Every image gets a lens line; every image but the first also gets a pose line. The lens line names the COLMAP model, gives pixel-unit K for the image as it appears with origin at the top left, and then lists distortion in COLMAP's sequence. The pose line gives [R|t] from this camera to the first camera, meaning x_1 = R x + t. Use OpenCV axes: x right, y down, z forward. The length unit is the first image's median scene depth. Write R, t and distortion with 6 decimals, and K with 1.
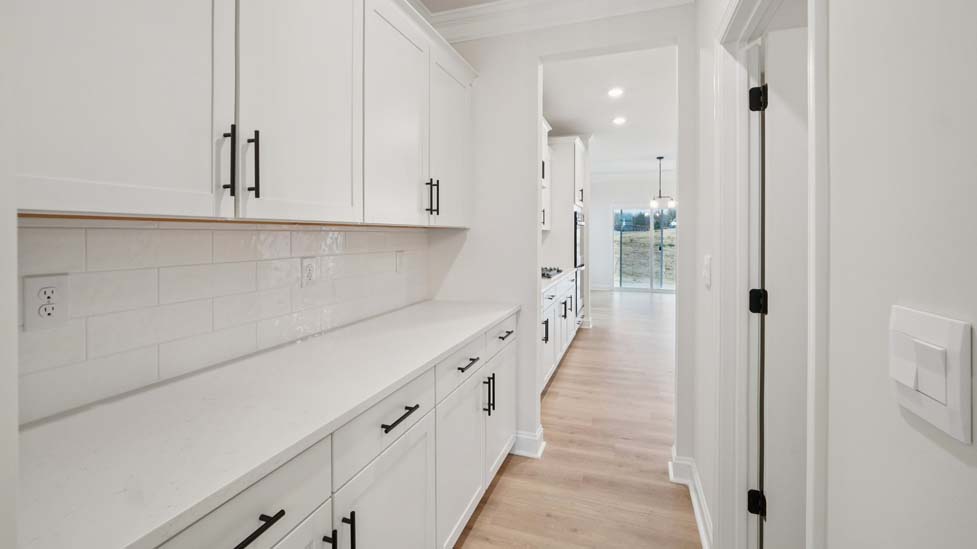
lens RADIAL K [[409.6, 0, 491.6], [0, 409.6, 239.6], [0, 0, 1]] dist [-0.000699, 0.000026]
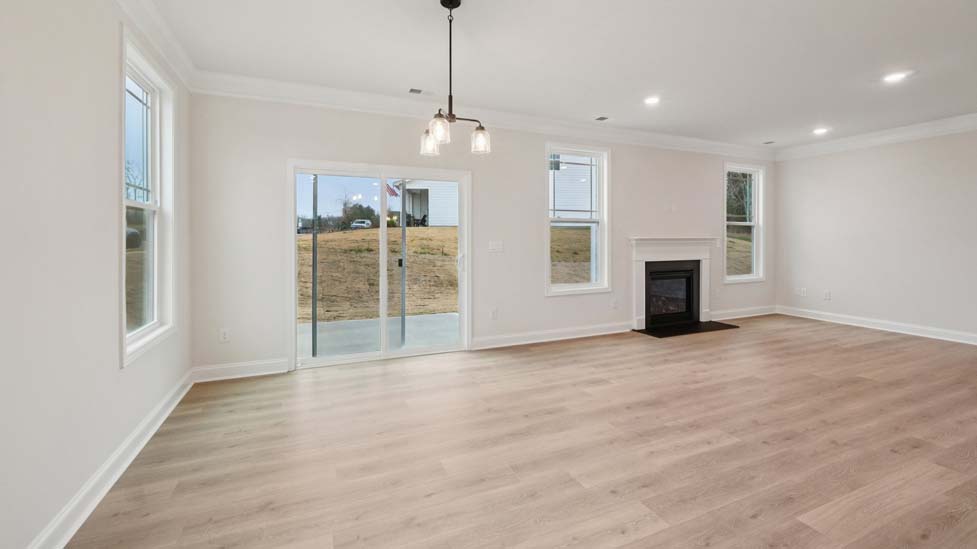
lens RADIAL K [[409.6, 0, 491.6], [0, 409.6, 239.6], [0, 0, 1]] dist [-0.000699, 0.000026]
pose [[0.729113, -0.004662, 0.684377, 0.268534], [0.008577, 0.999961, -0.002326, -0.005310], [-0.684339, 0.007566, 0.729124, 0.947173]]
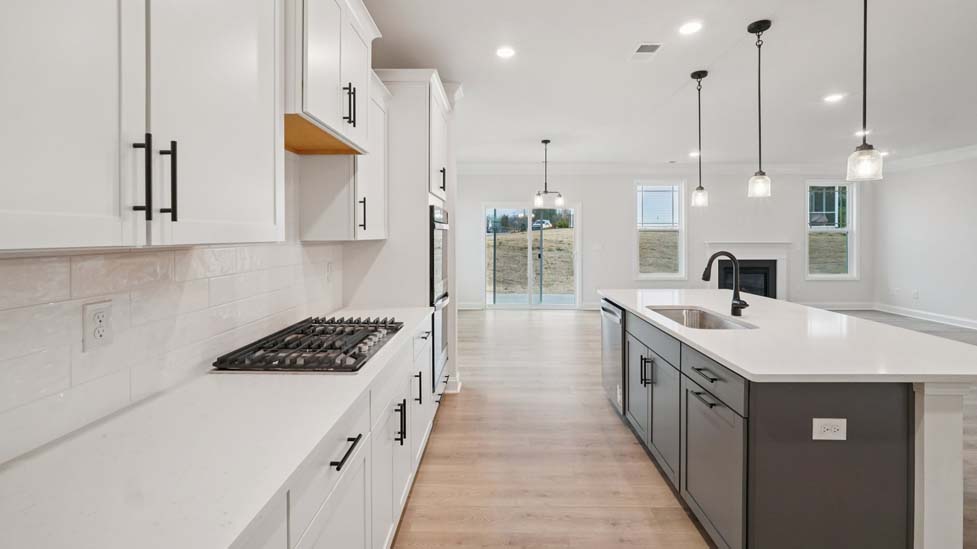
lens RADIAL K [[409.6, 0, 491.6], [0, 409.6, 239.6], [0, 0, 1]] dist [-0.000699, 0.000026]
pose [[0.949590, -0.003716, 0.313474, 0.092481], [0.004131, 0.999991, -0.000659, -0.018747], [-0.313468, 0.001921, 0.949597, 0.383570]]
